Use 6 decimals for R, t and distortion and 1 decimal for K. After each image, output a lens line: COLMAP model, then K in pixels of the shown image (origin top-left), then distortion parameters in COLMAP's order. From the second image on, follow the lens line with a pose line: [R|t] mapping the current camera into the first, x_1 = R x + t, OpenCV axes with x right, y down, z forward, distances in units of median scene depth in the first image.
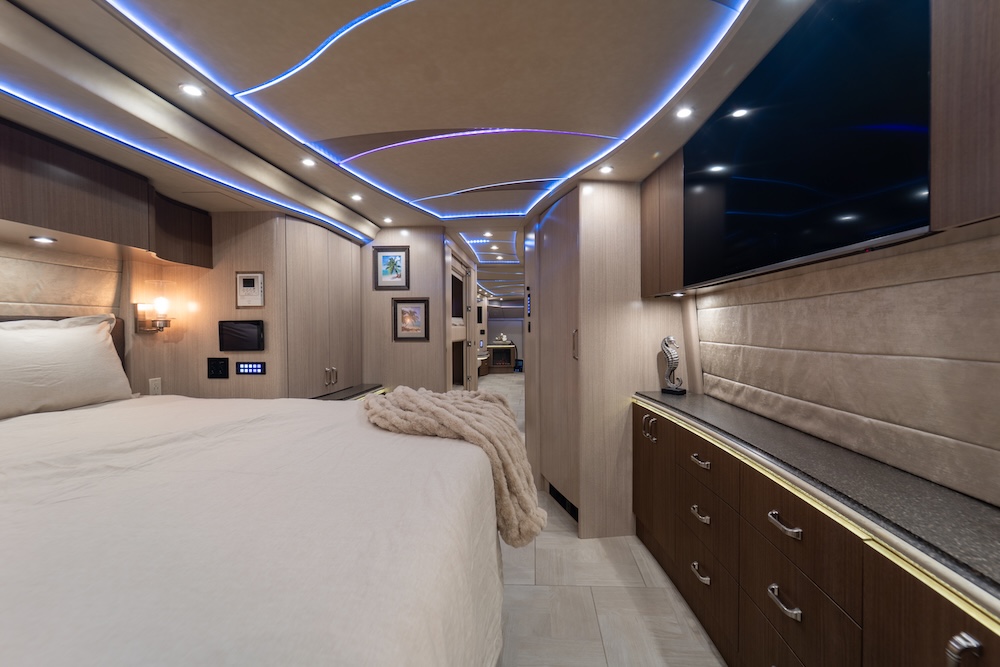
lens RADIAL K [[402.2, 0, 500.0], [0, 402.2, 333.5], [0, 0, 1]] dist [-0.000117, -0.000551]
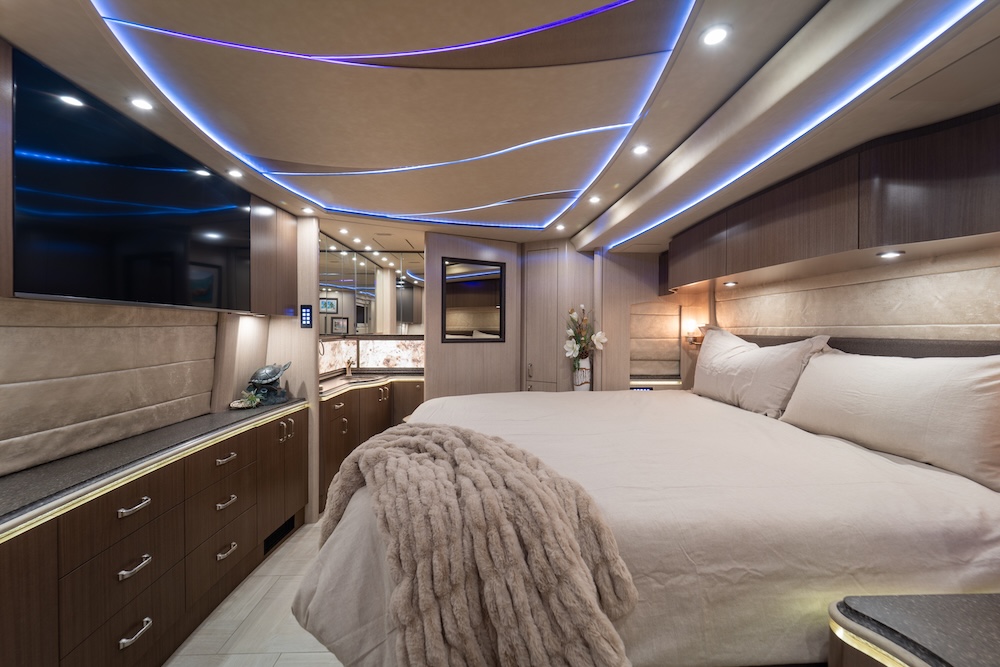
lens RADIAL K [[402.2, 0, 500.0], [0, 402.2, 333.5], [0, 0, 1]] dist [-0.000117, -0.000551]
pose [[-0.993577, 0.000172, -0.113162, -0.134667], [-0.002905, 0.999631, 0.027024, -0.060811], [0.113125, 0.027179, -0.993209, 1.327551]]
